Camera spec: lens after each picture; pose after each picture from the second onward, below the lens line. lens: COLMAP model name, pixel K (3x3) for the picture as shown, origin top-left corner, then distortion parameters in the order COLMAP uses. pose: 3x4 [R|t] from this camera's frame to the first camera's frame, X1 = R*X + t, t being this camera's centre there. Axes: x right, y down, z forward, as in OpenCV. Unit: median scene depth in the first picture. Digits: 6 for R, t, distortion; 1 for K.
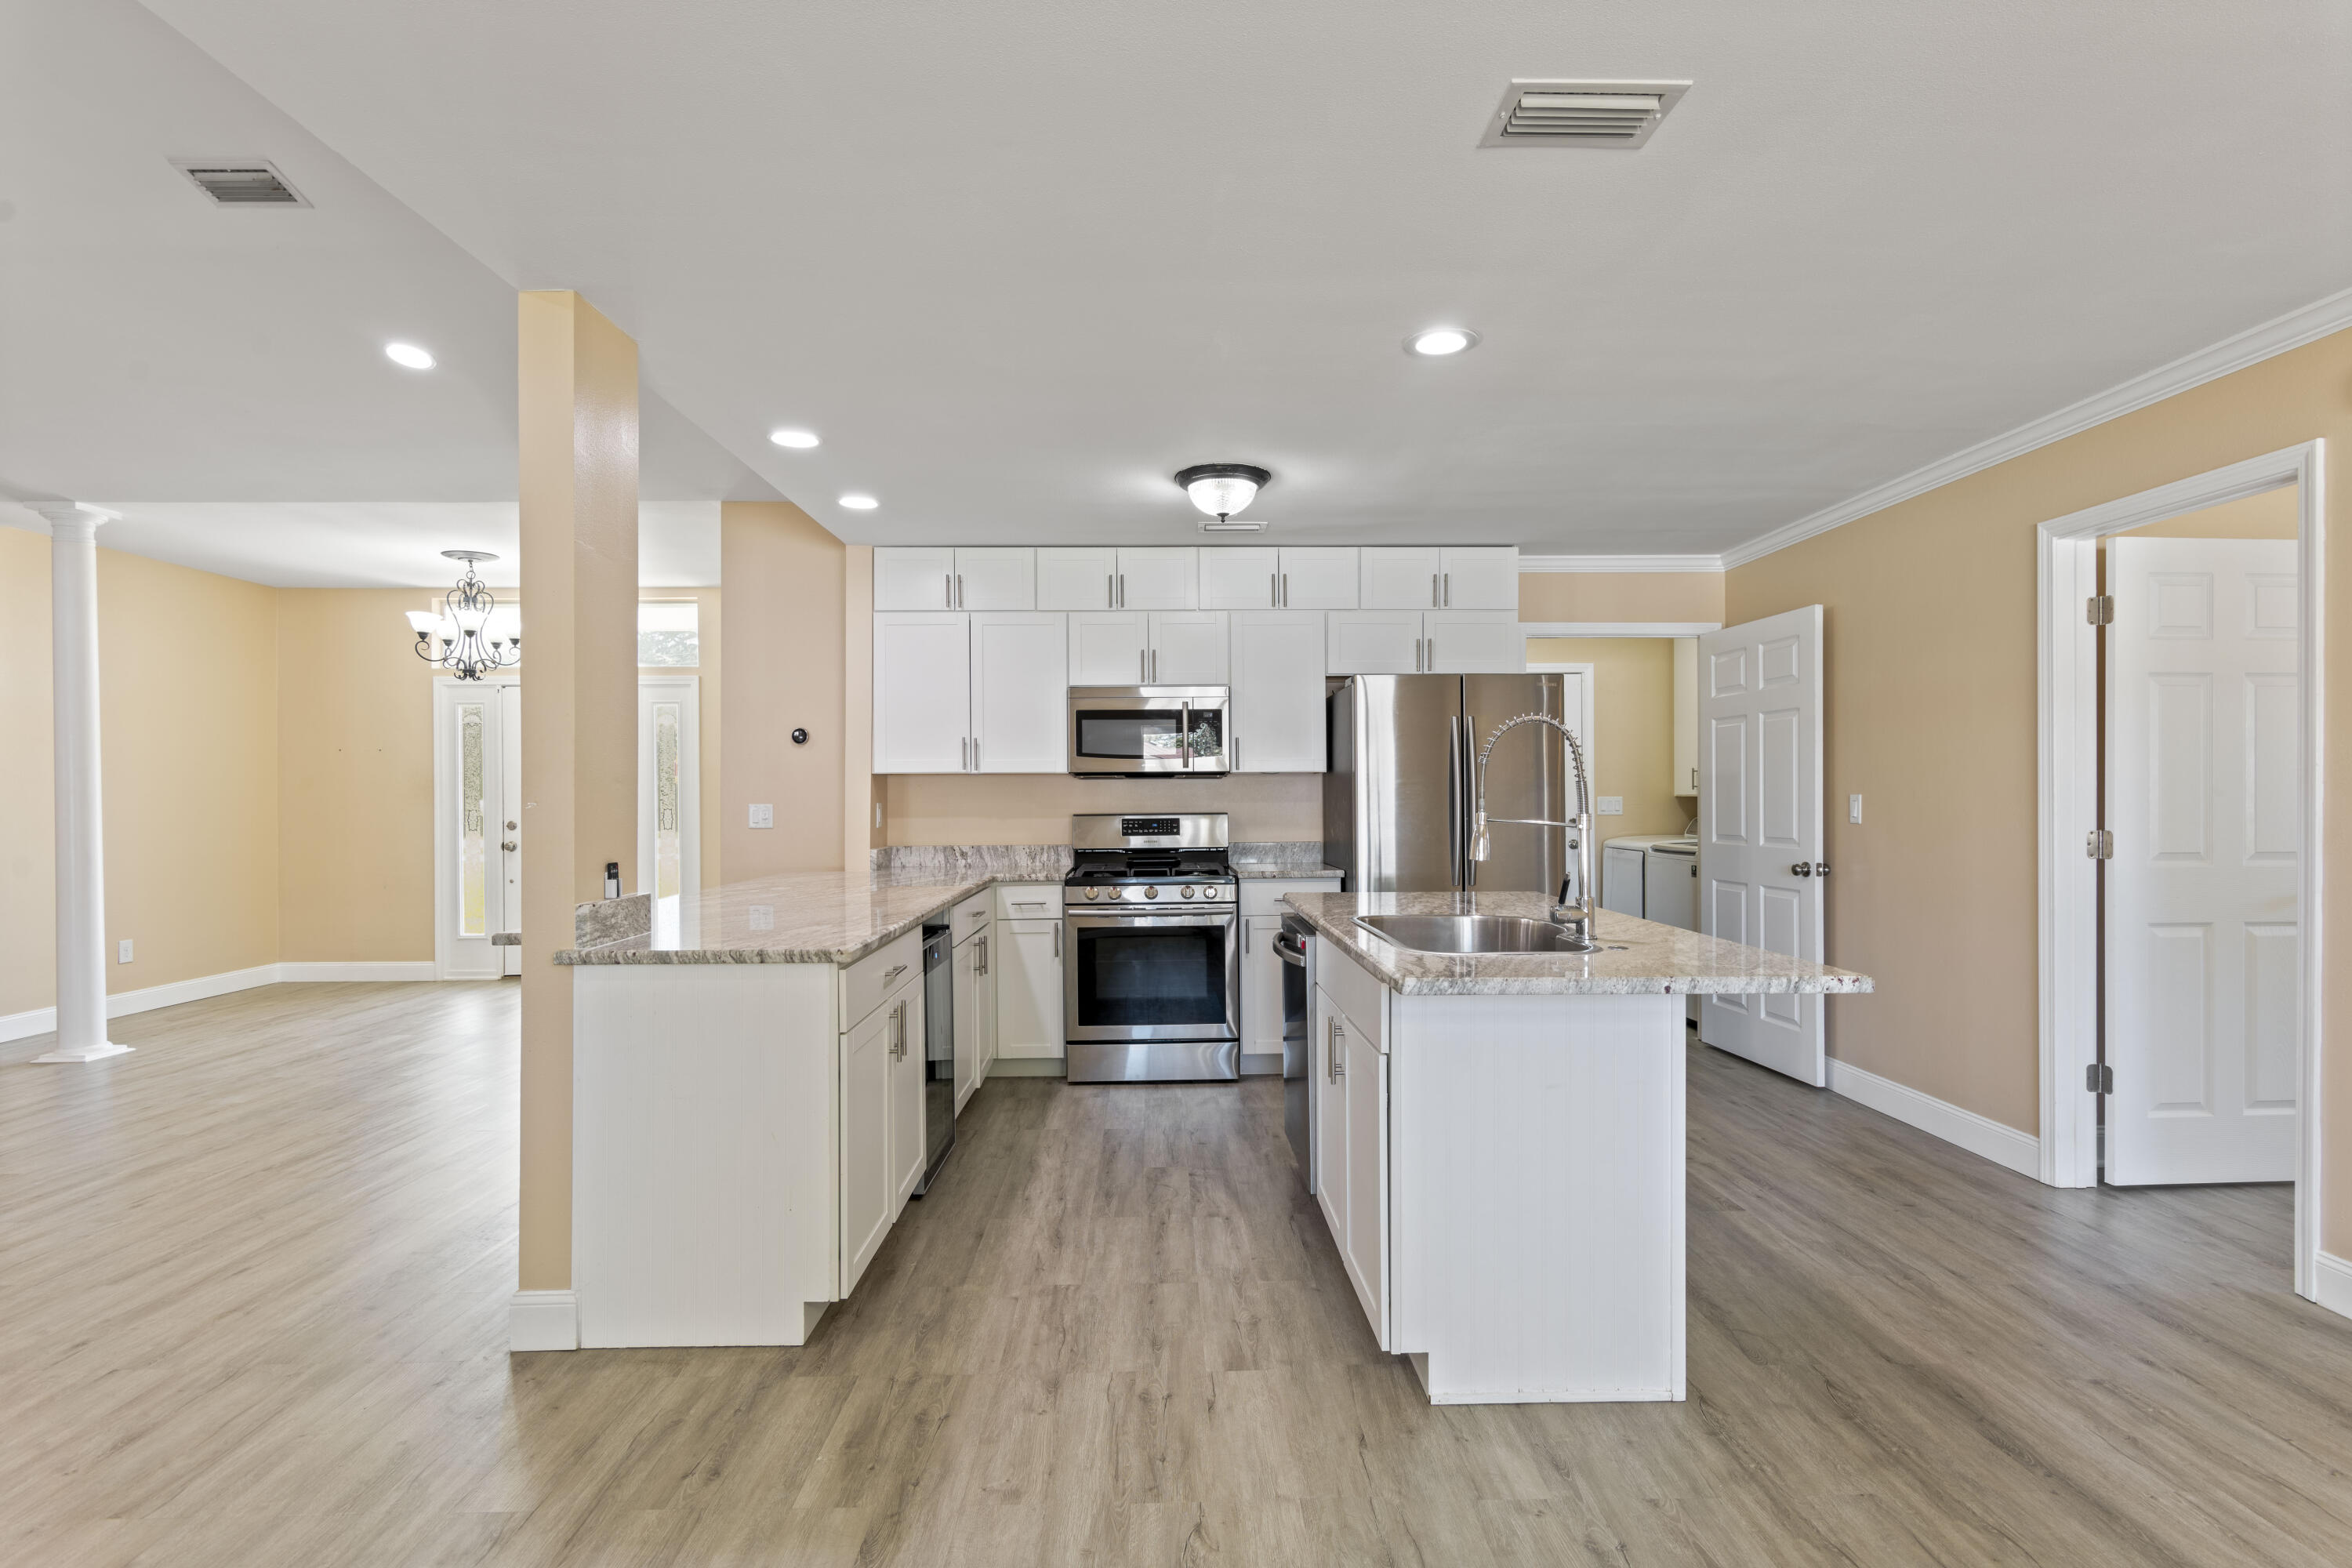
lens RADIAL K [[1150.1, 0, 1185.9], [0, 1150.1, 801.7], [0, 0, 1]] dist [0.004546, -0.000624]
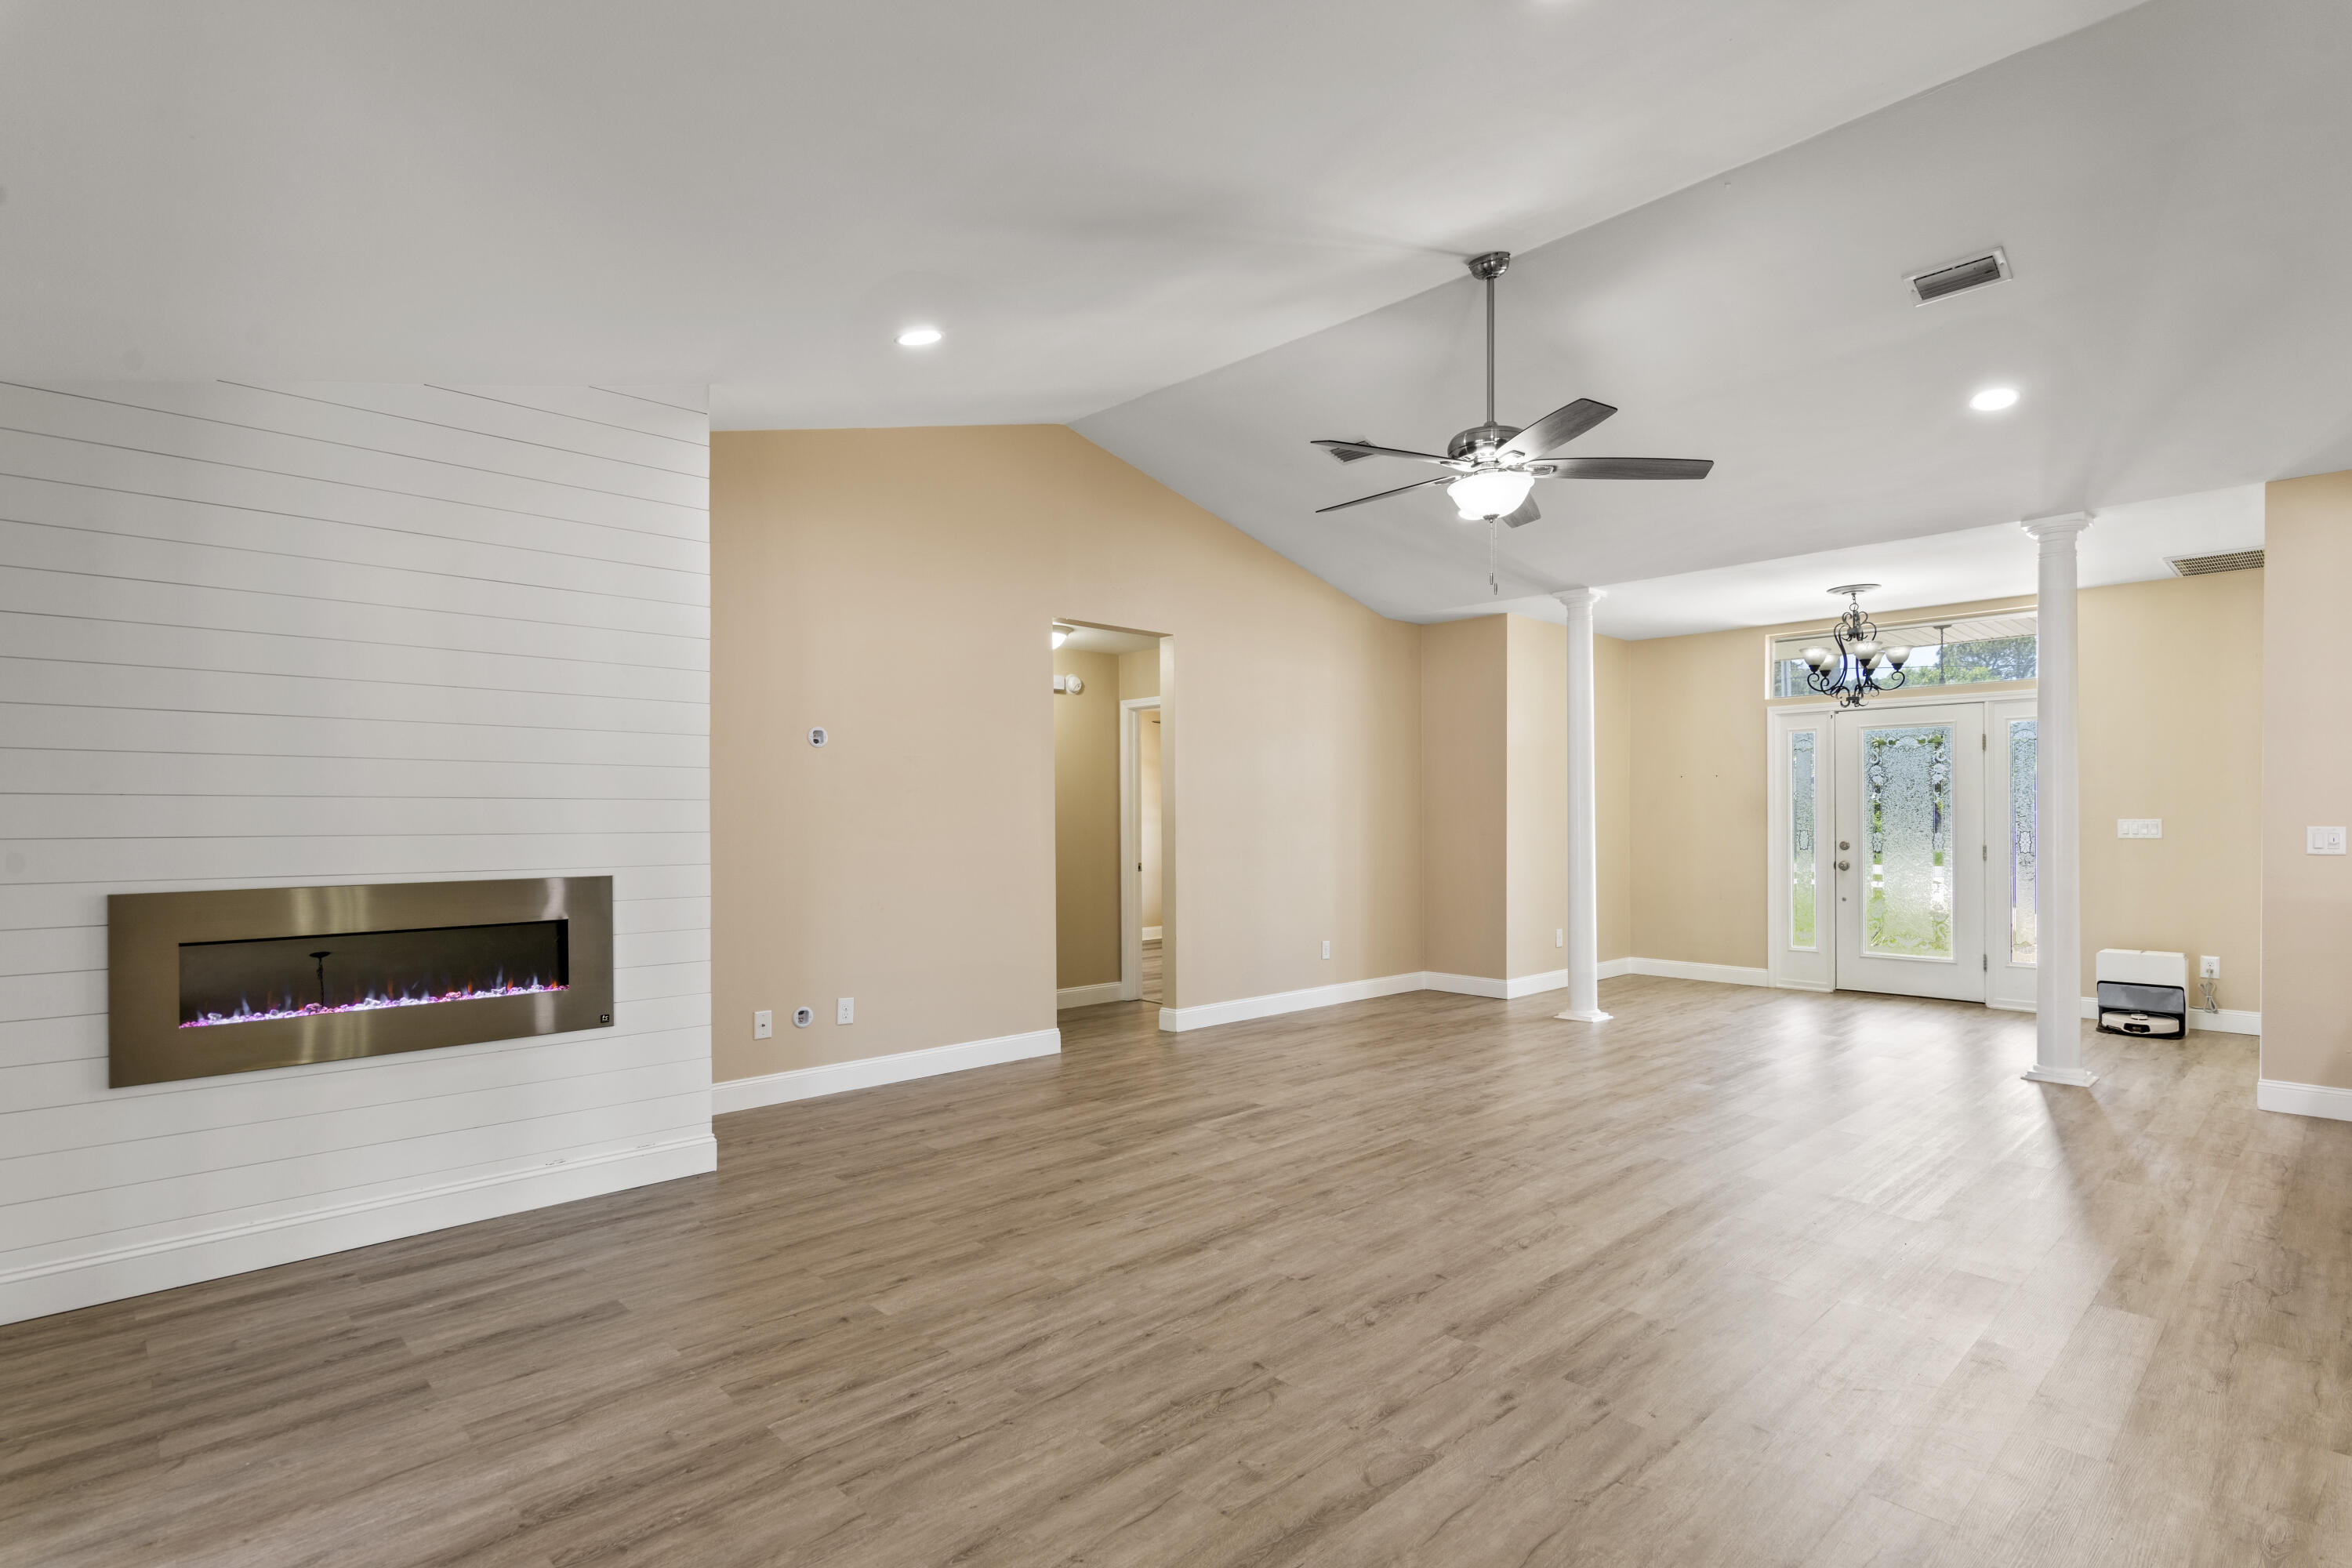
lens RADIAL K [[1150.1, 0, 1166.6], [0, 1150.1, 804.0], [0, 0, 1]] dist [0.004546, -0.000624]
pose [[0.669662, -0.007781, -0.742625, -0.338124], [-0.005363, 0.999868, -0.015313, 0.004779], [0.742646, 0.014237, 0.669533, -0.224095]]
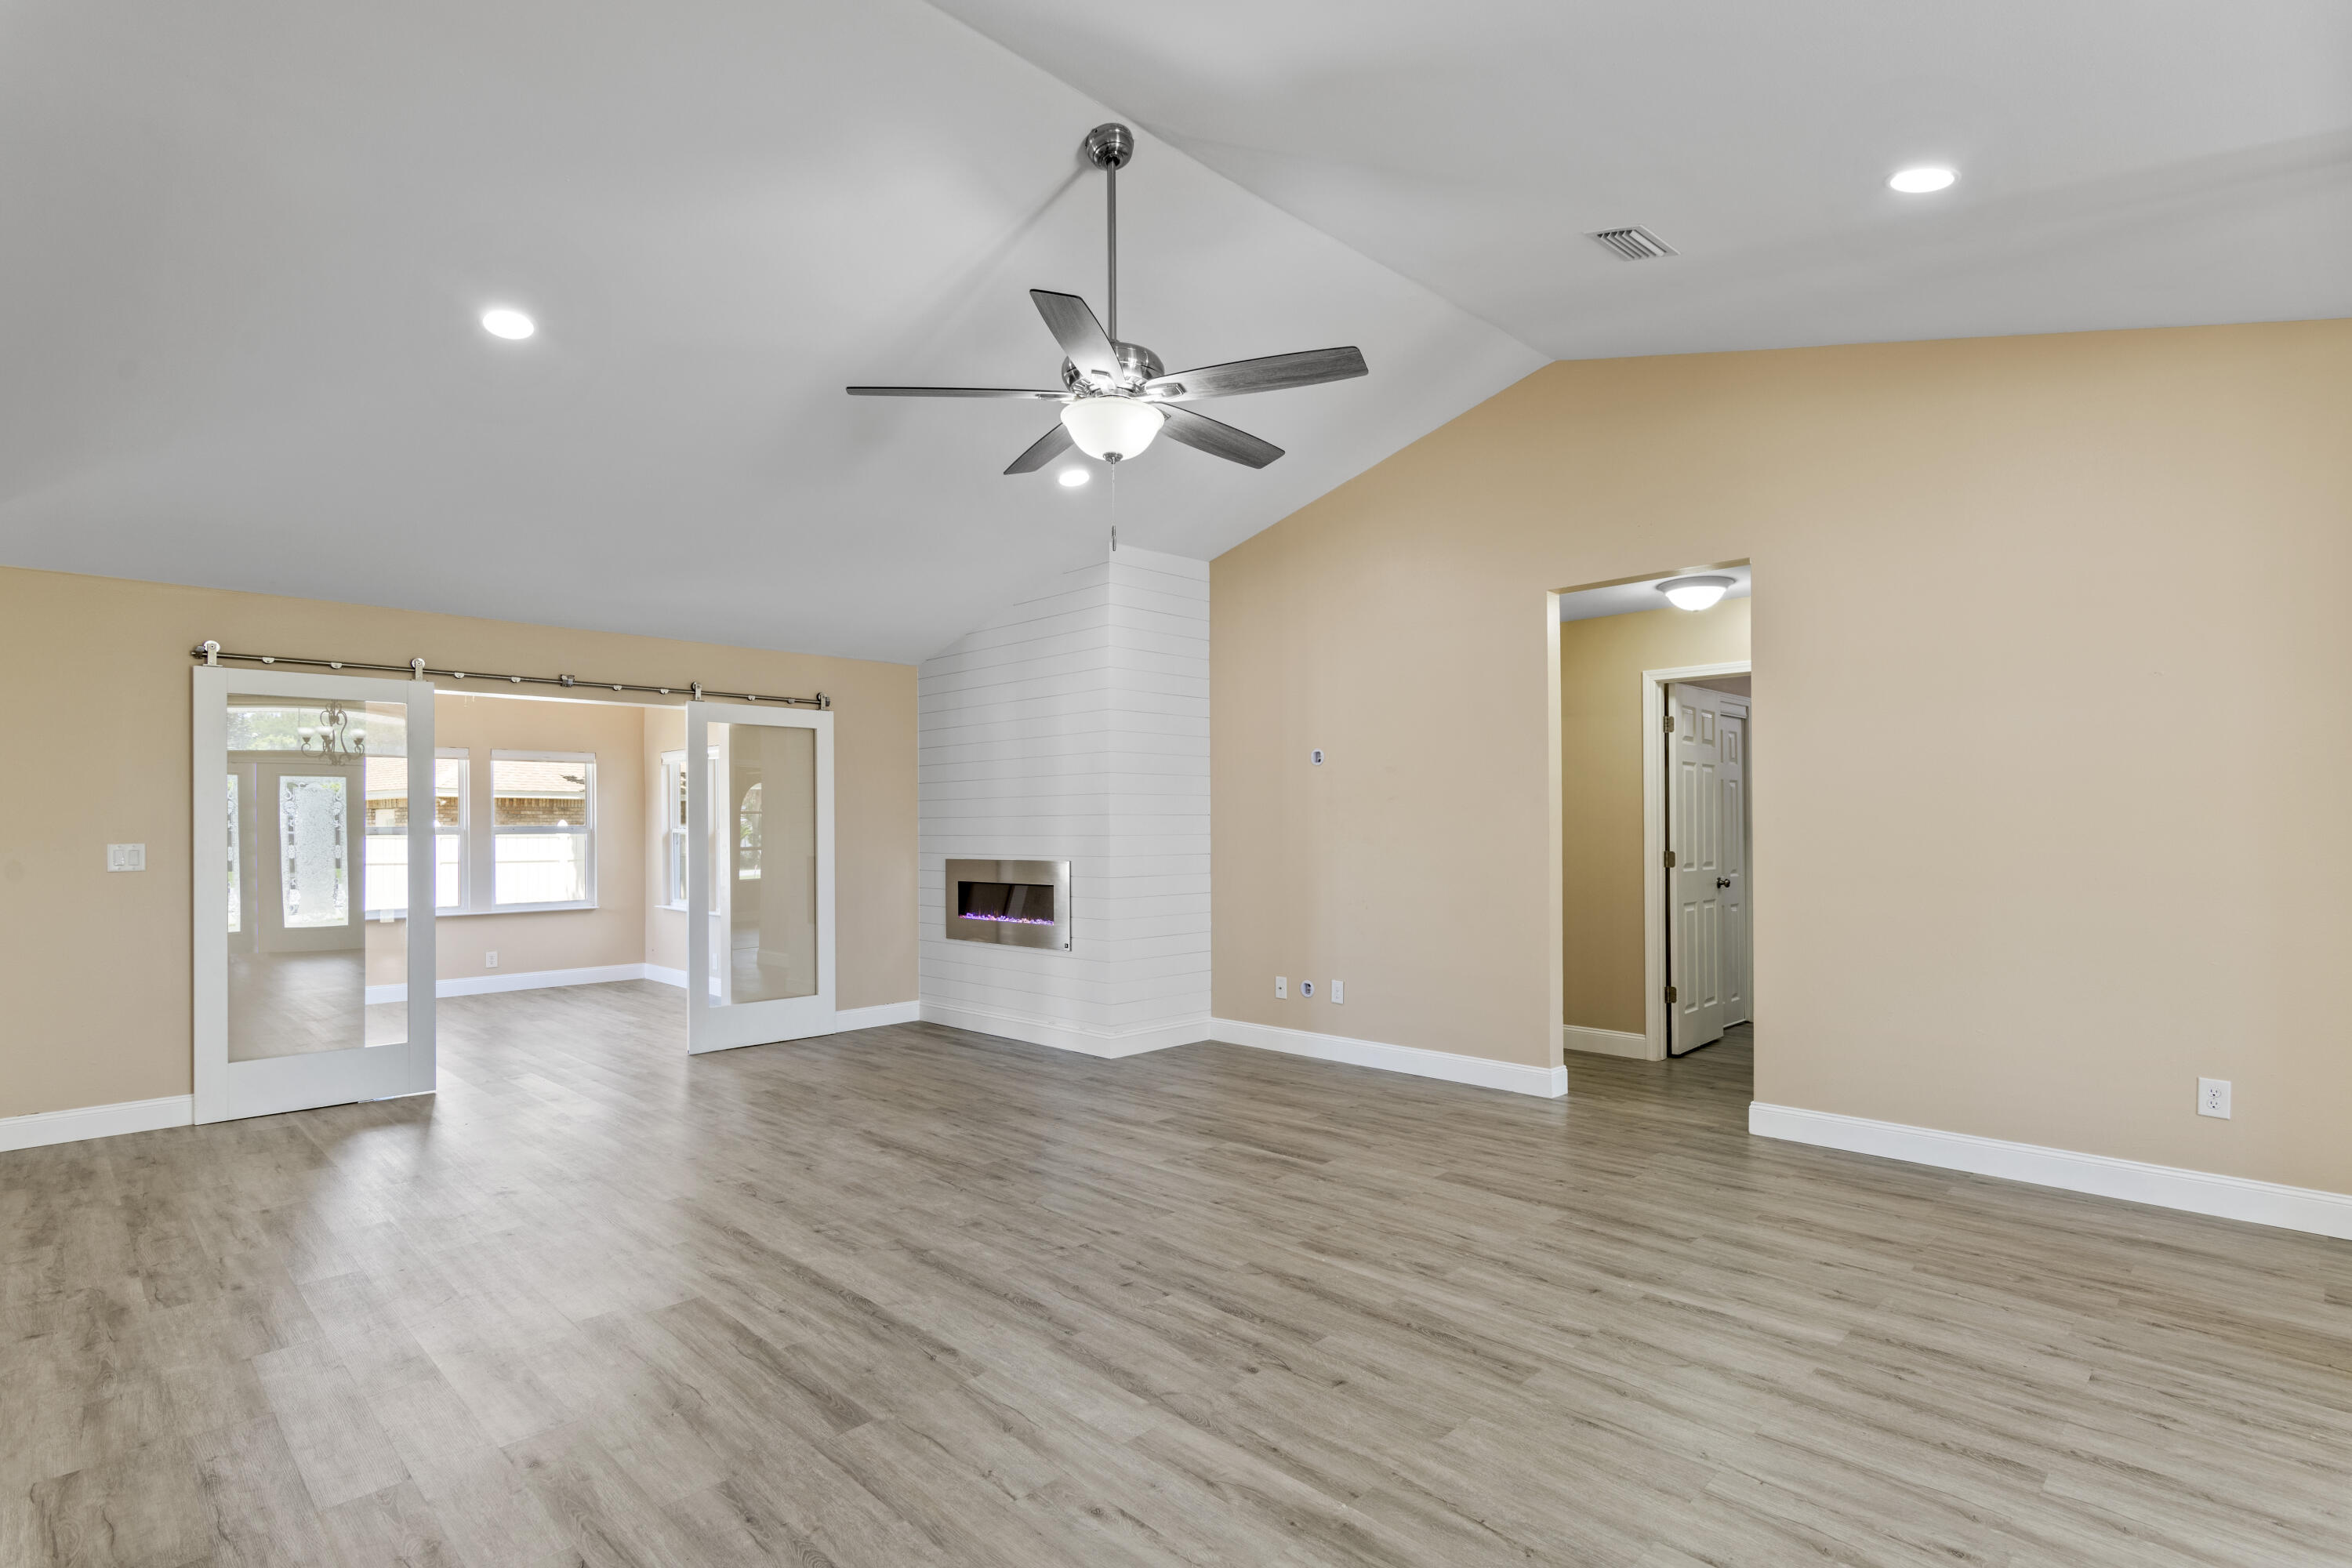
lens RADIAL K [[1150.1, 0, 1203.4], [0, 1150.1, 807.1], [0, 0, 1]] dist [0.004546, -0.000624]
pose [[-0.715292, -0.003582, -0.698816, -0.366551], [0.004172, 0.999947, -0.009396, -0.004319], [0.698813, -0.009636, -0.715239, 0.994439]]
